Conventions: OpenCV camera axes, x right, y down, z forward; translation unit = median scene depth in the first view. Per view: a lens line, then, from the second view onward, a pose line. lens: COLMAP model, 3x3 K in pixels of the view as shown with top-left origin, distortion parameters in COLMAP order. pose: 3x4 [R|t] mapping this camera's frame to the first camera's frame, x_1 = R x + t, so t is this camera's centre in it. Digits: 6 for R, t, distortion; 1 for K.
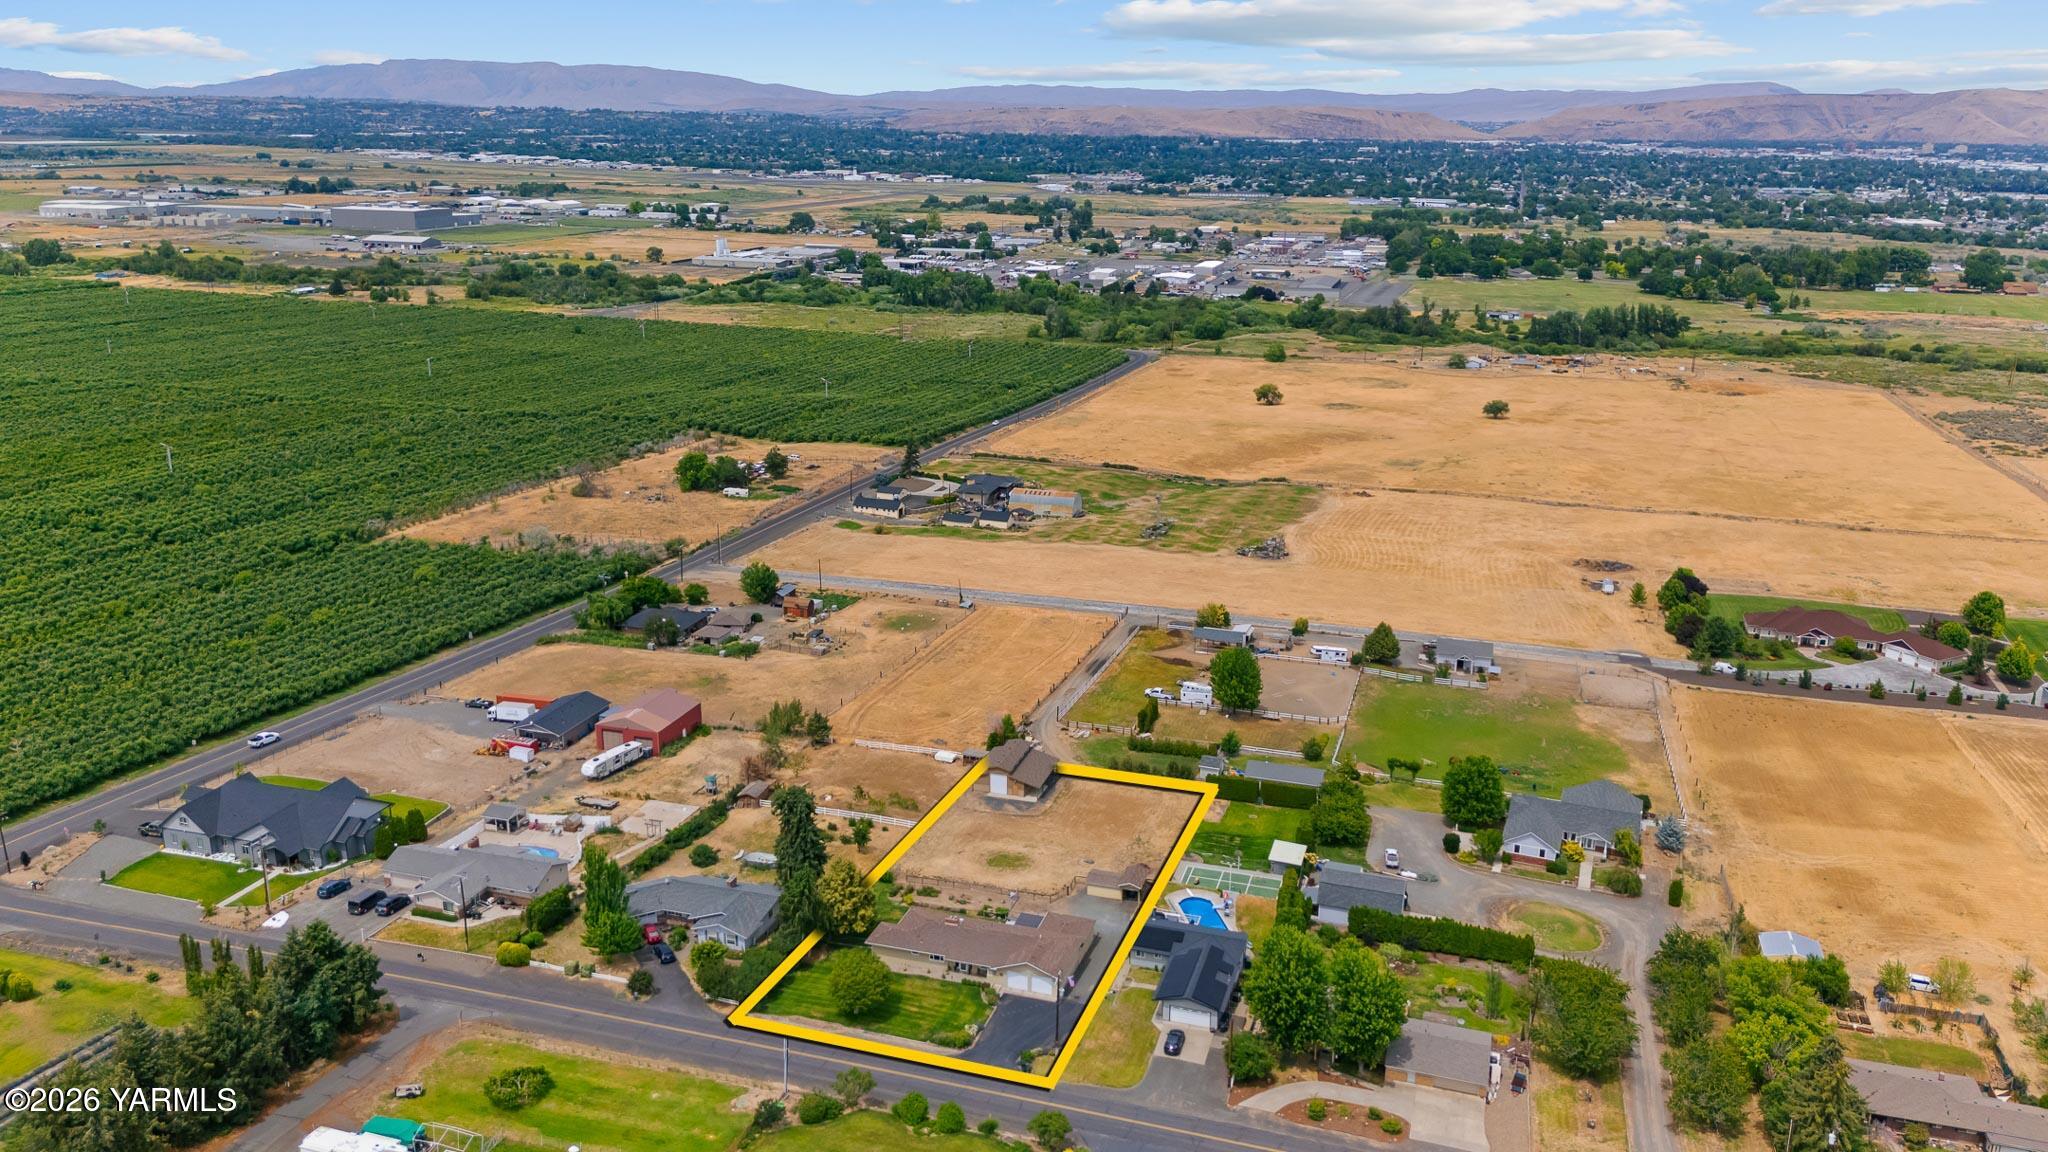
lens RADIAL K [[1504.9, 0, 1017.3], [0, 1504.9, 584.1], [0, 0, 1]] dist [0.065913, -0.068377]
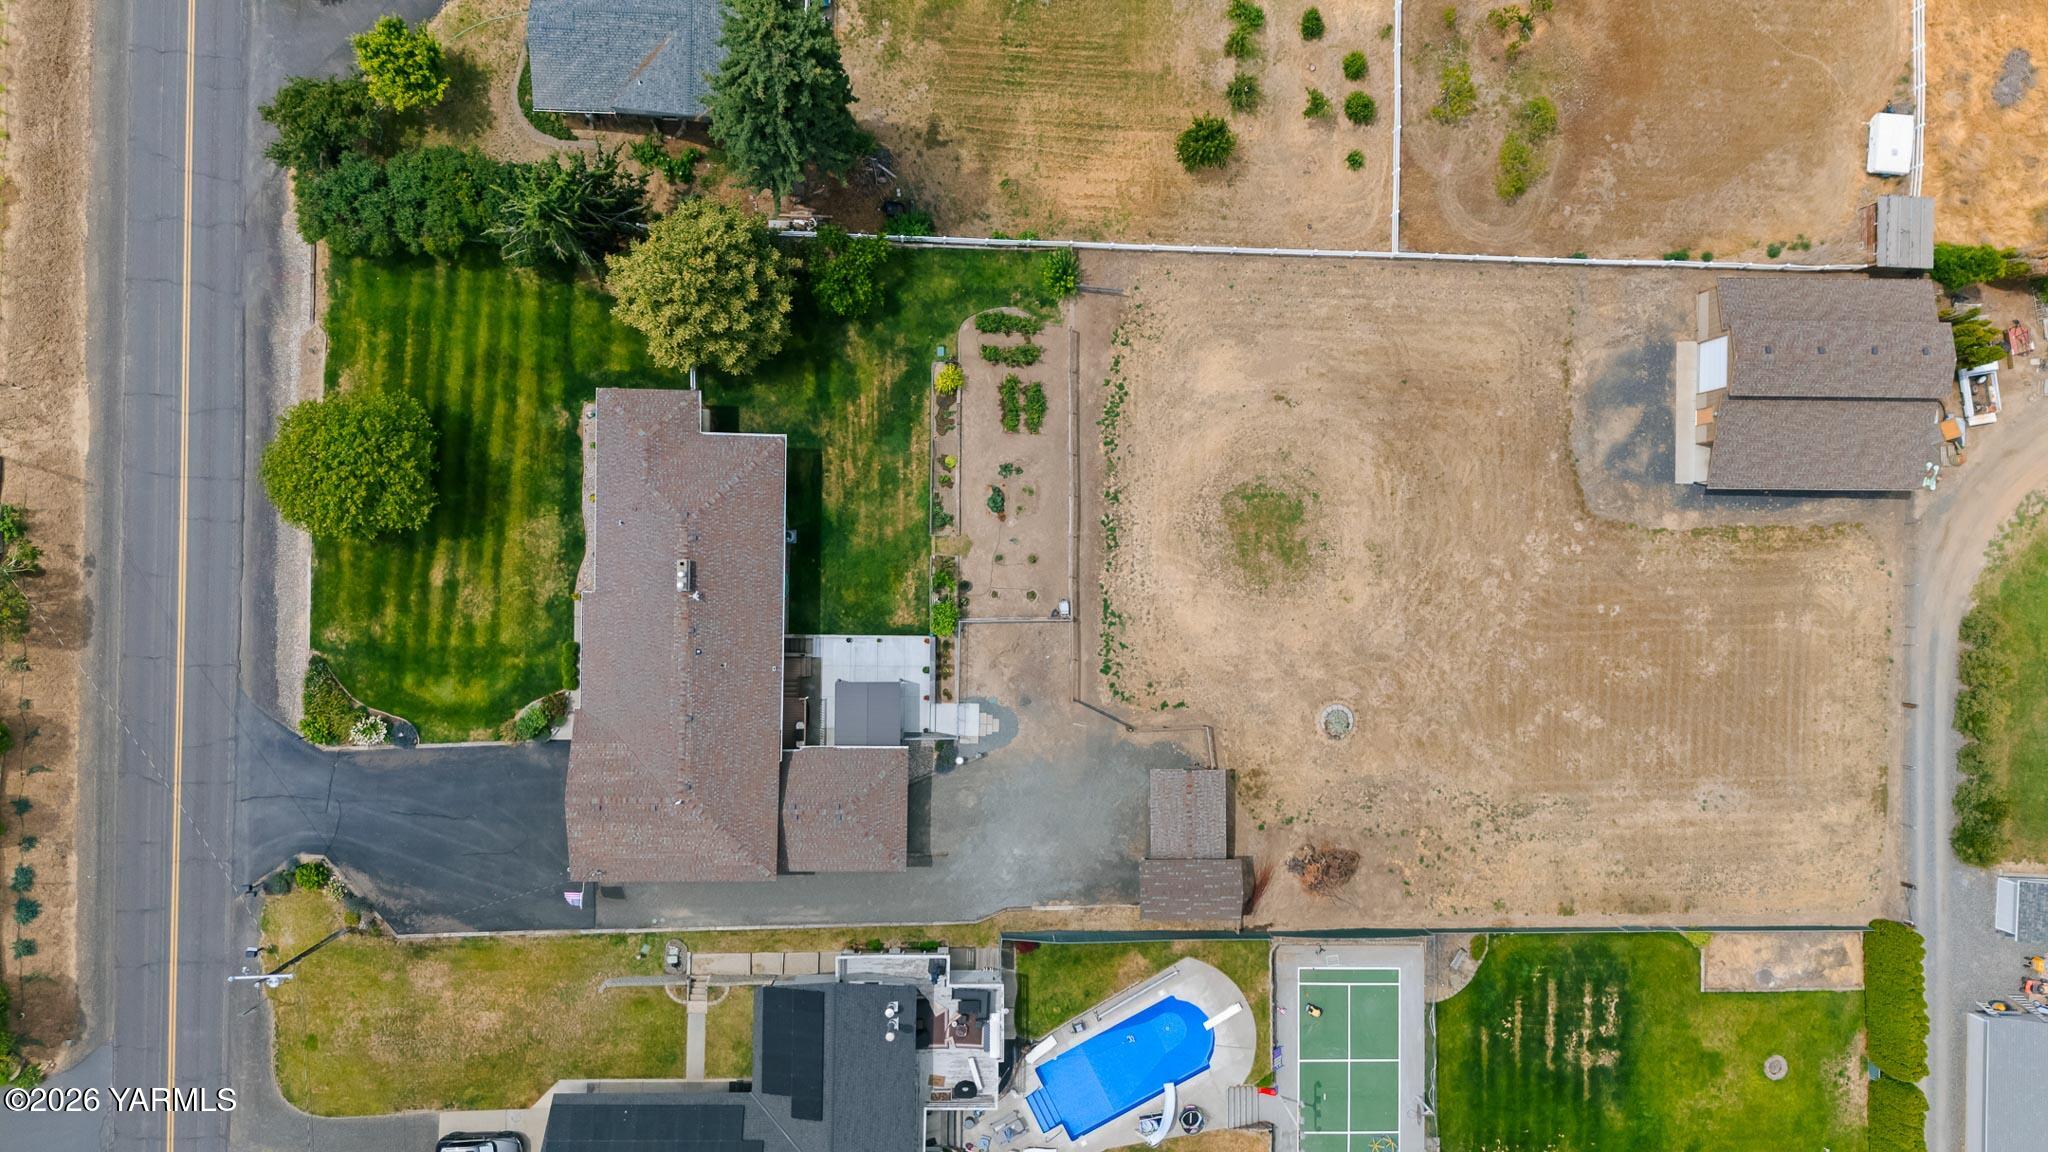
lens RADIAL K [[1504.9, 0, 1024.1], [0, 1504.9, 577.9], [0, 0, 1]] dist [0.065913, -0.068377]
pose [[0.293373, 0.955906, 0.013280, -0.015267], [-0.316915, 0.084139, 0.944715, -0.132584], [0.901941, -0.281362, 0.327625, 0.666510]]
